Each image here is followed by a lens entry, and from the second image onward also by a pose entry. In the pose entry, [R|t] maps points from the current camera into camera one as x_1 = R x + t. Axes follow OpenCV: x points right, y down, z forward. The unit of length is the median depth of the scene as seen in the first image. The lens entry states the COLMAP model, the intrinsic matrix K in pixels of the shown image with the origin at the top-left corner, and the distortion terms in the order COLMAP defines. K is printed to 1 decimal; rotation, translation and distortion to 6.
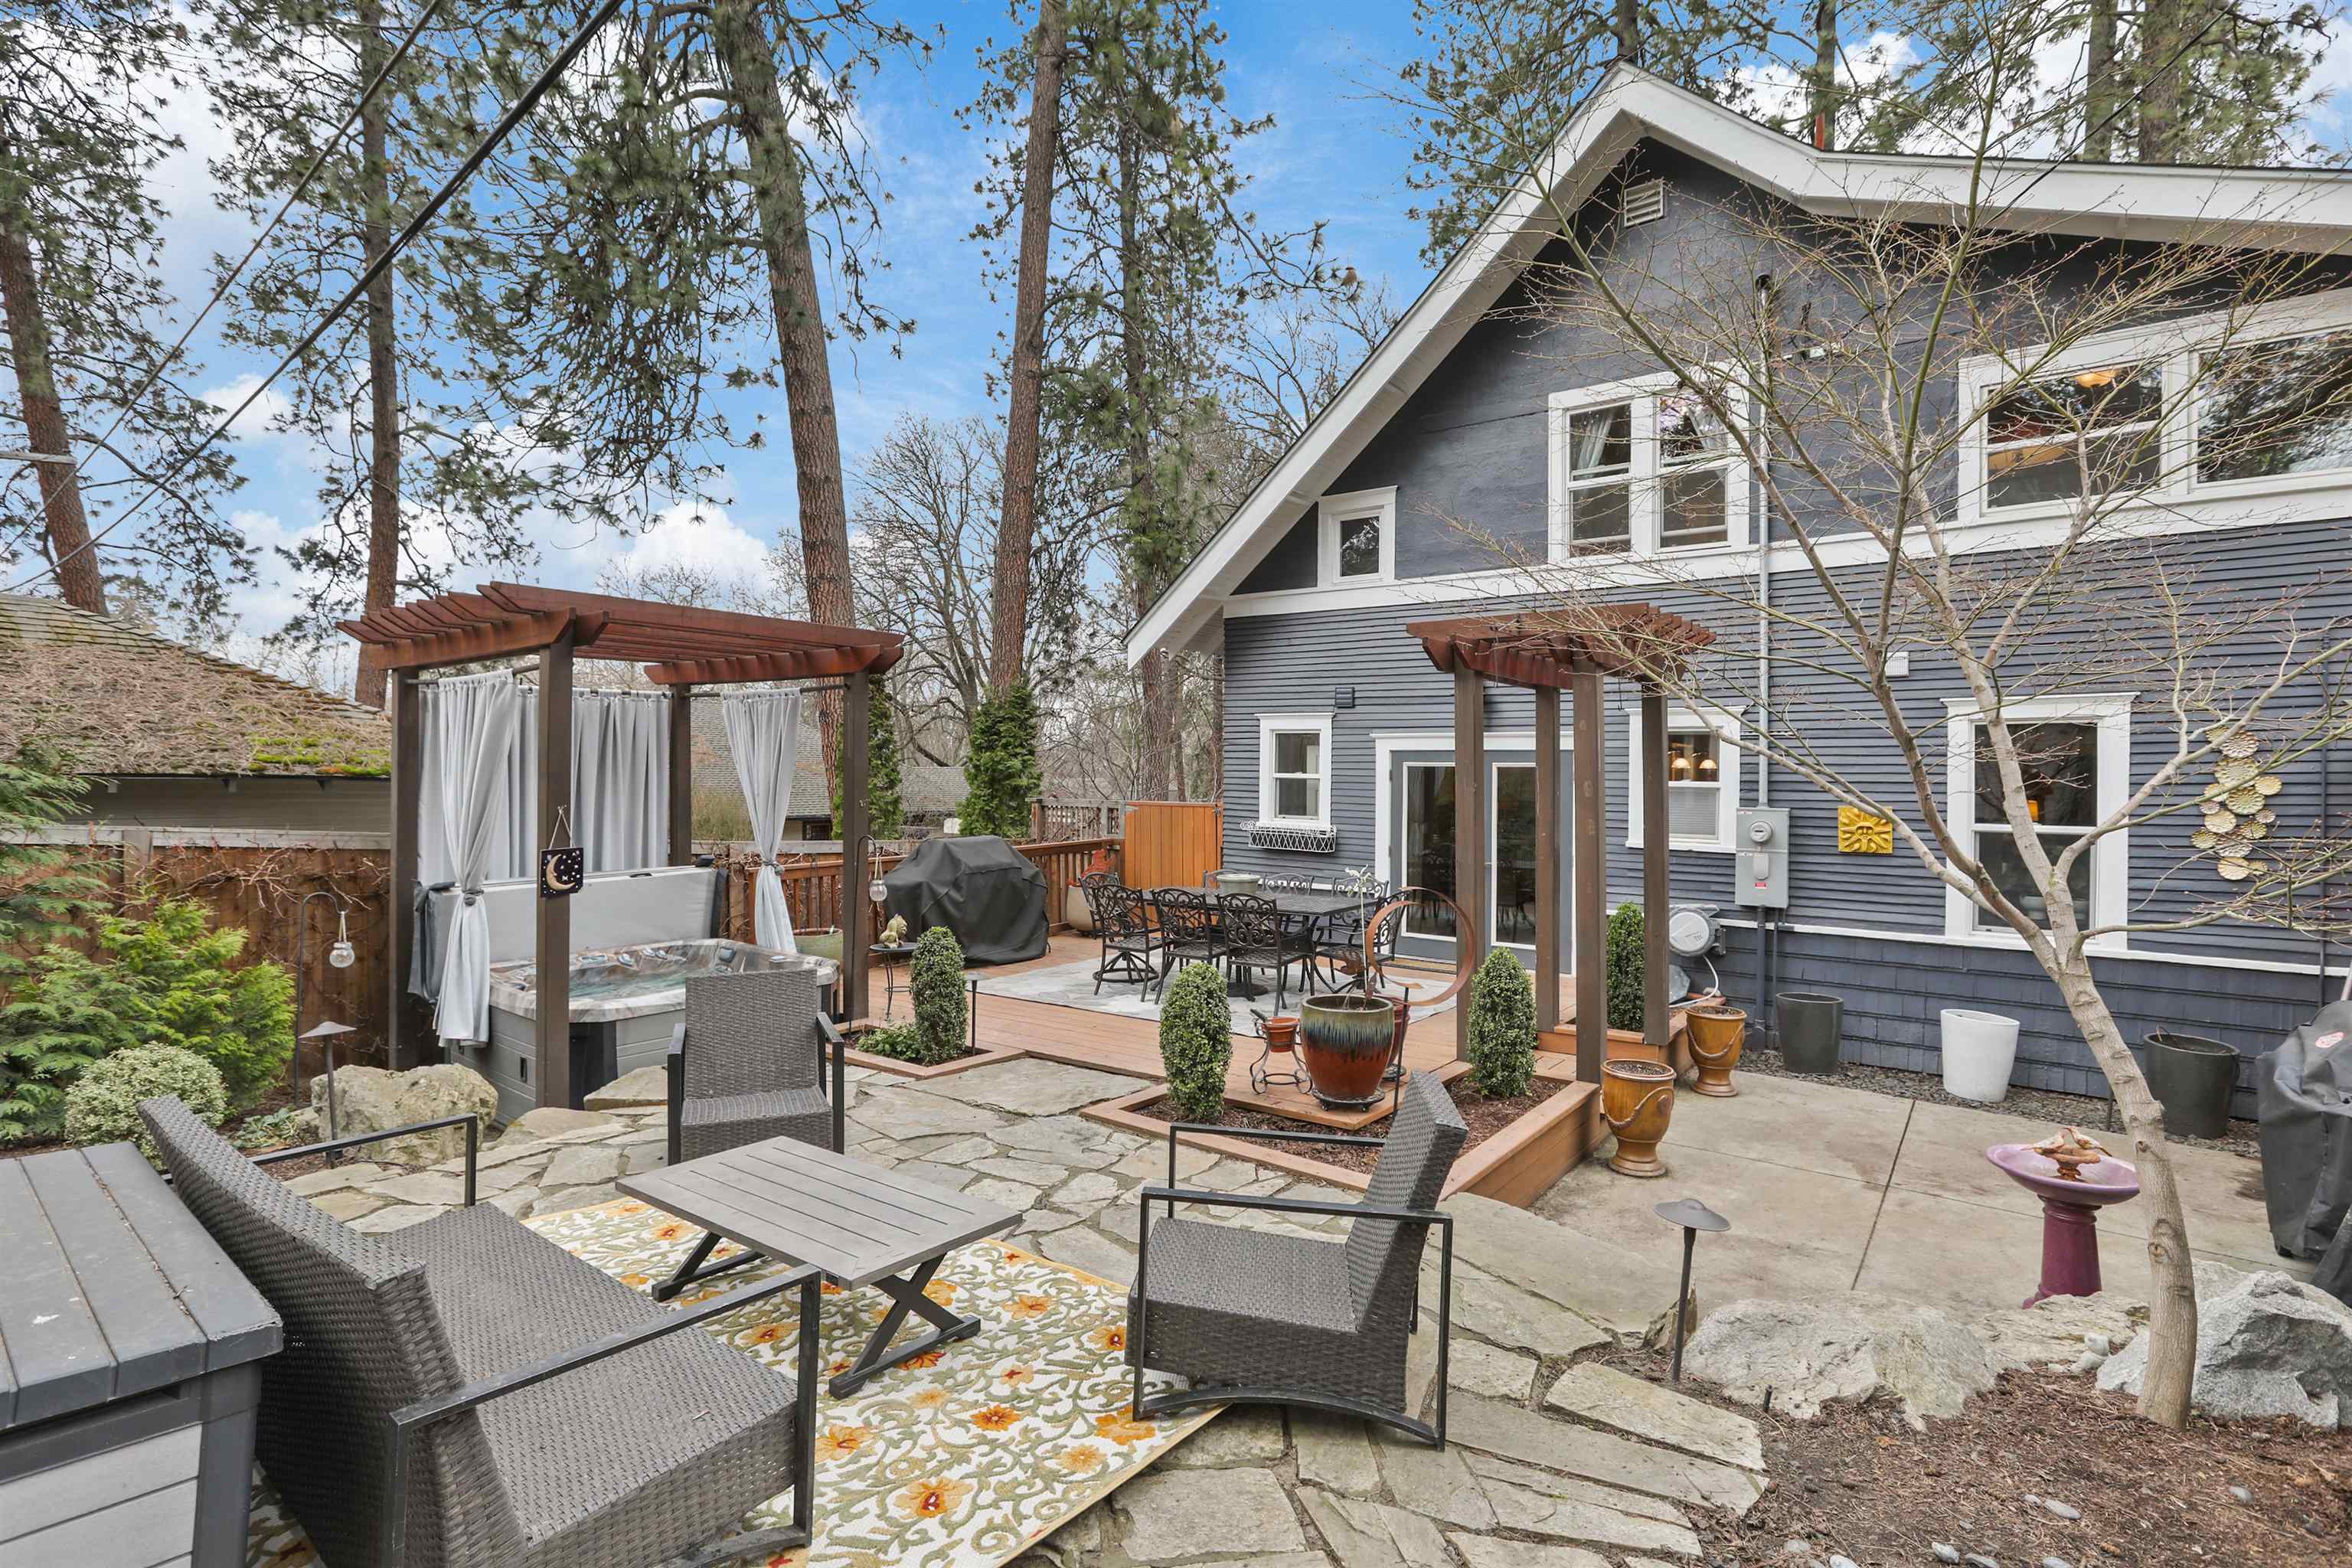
lens RADIAL K [[1093.2, 0, 1177.6], [0, 1093.2, 780.8], [0, 0, 1]] dist [-0.031990, 0.007719]
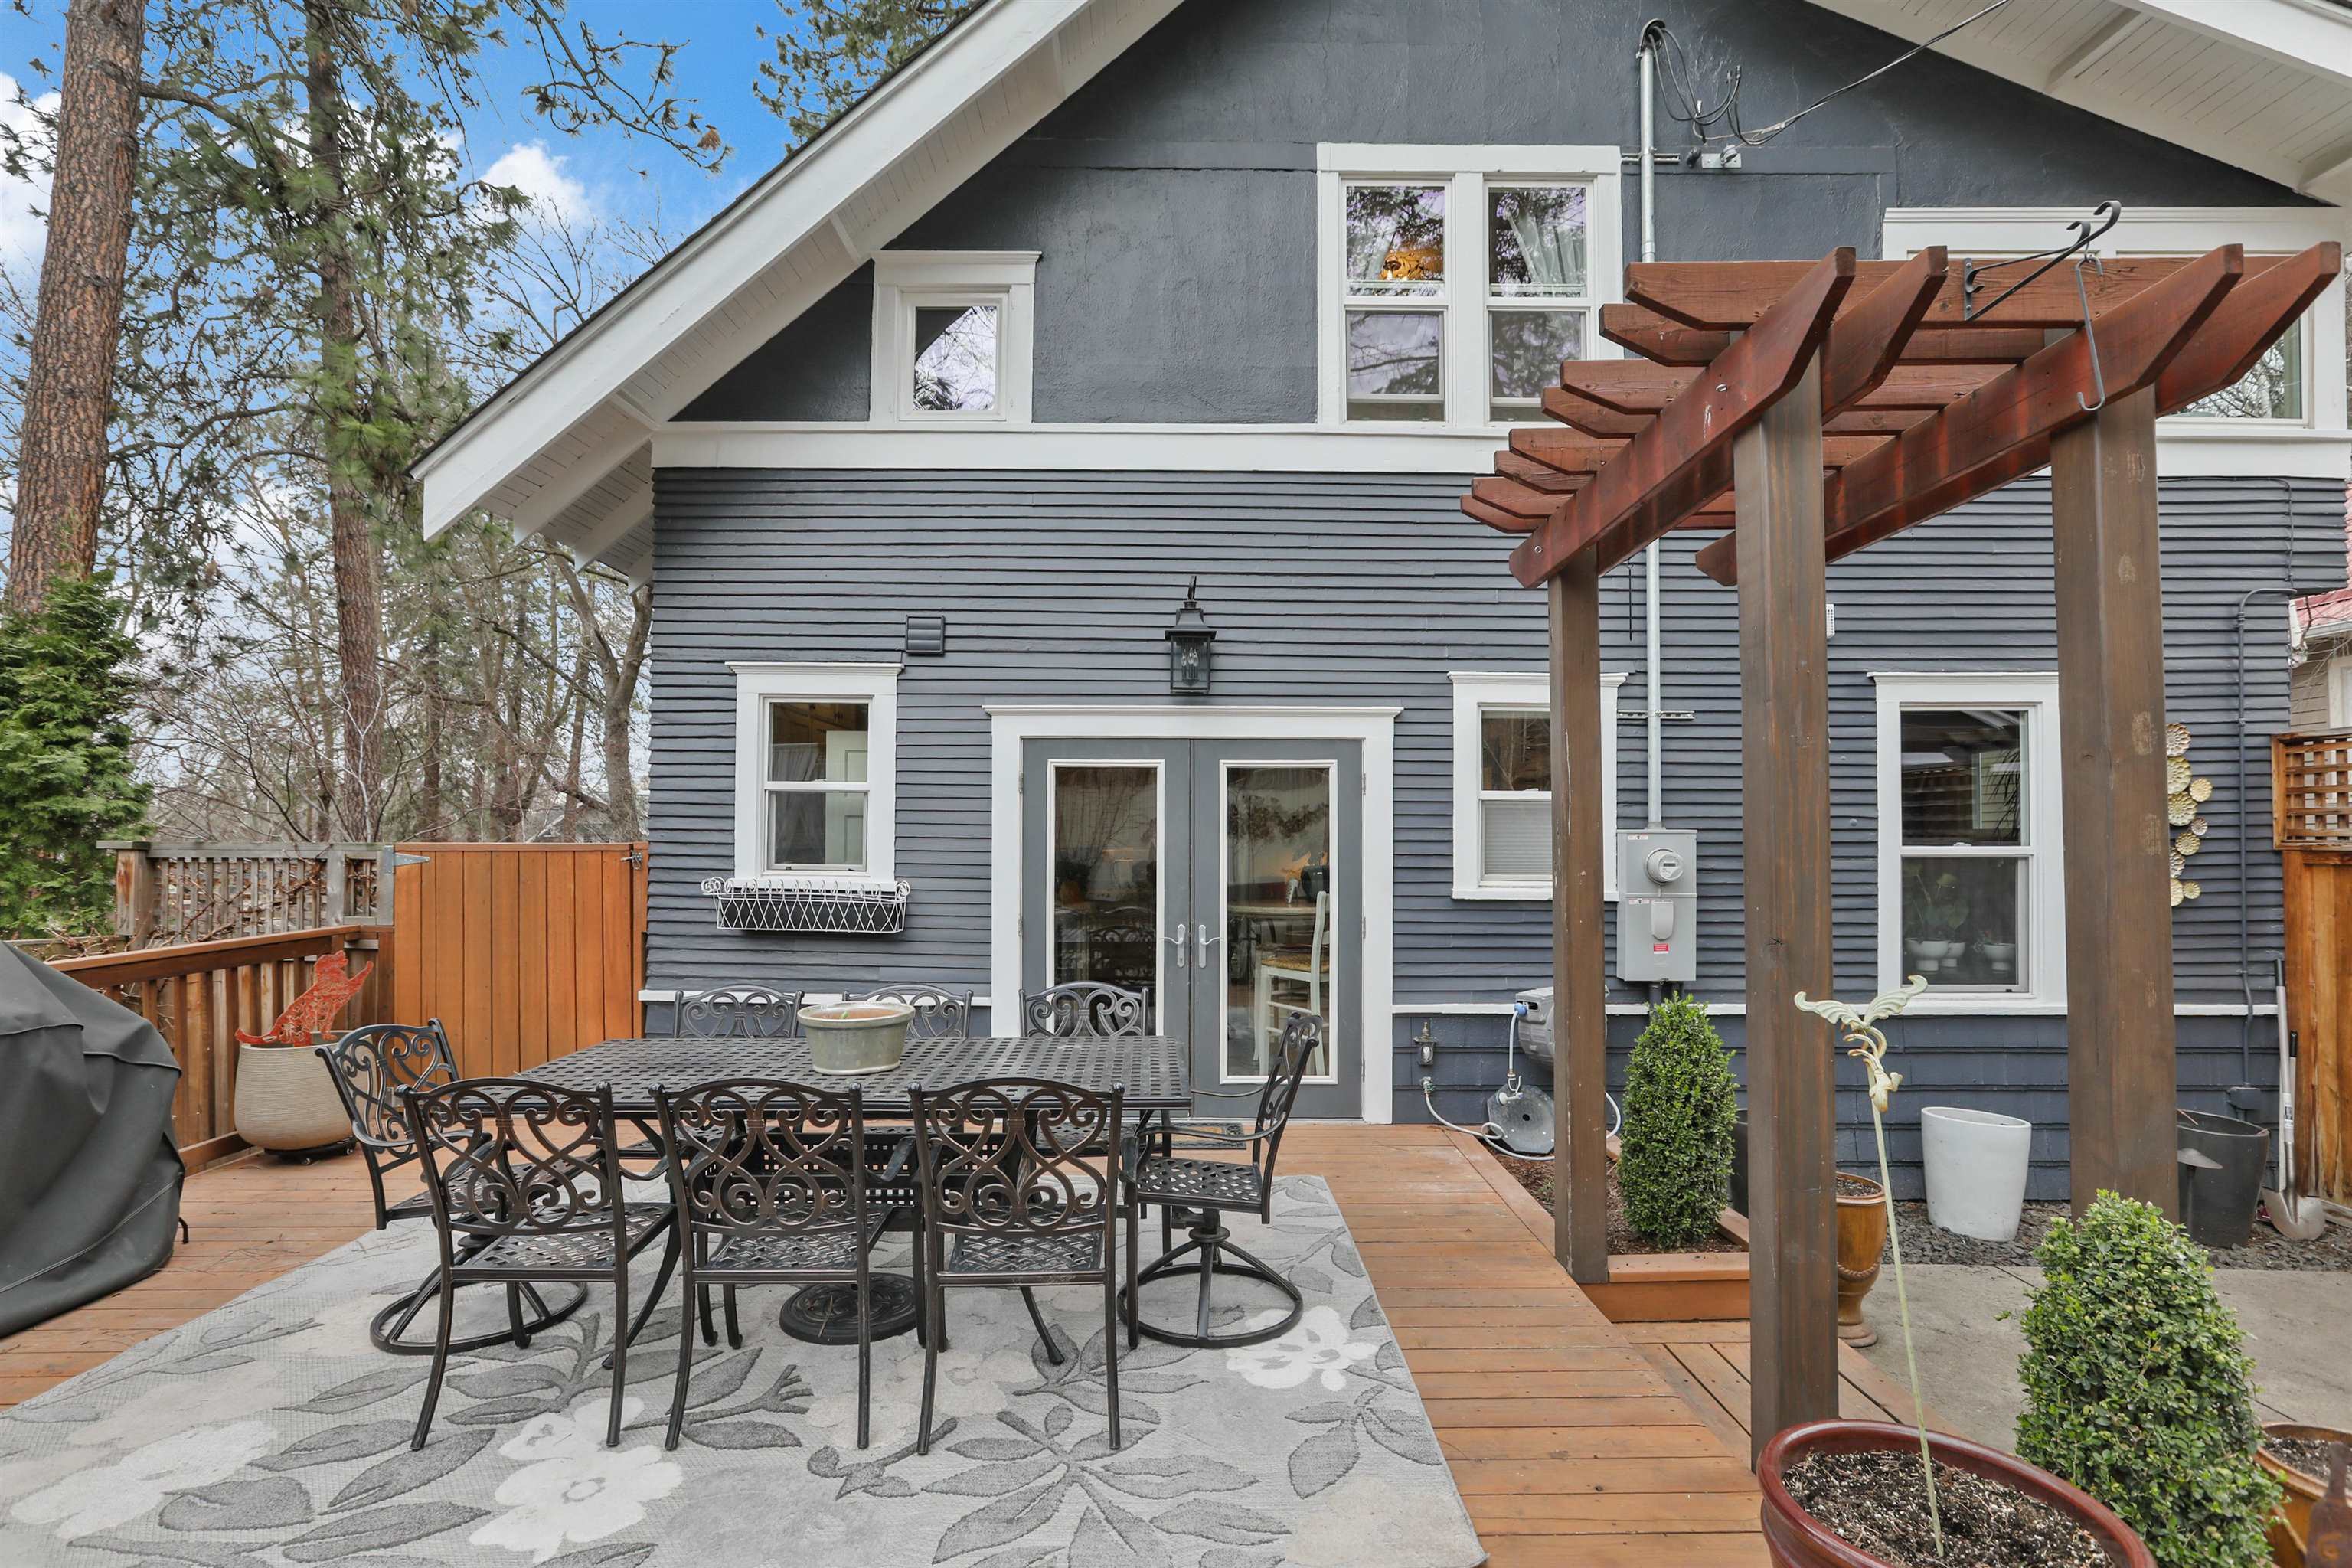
lens RADIAL K [[1093.2, 0, 1168.2], [0, 1093.2, 817.9], [0, 0, 1]] dist [-0.031990, 0.007719]
pose [[0.797534, 0.002172, 0.603270, -0.068001], [0.007575, 0.999879, -0.013614, 0.018554], [-0.603226, 0.015427, 0.797421, 0.491352]]
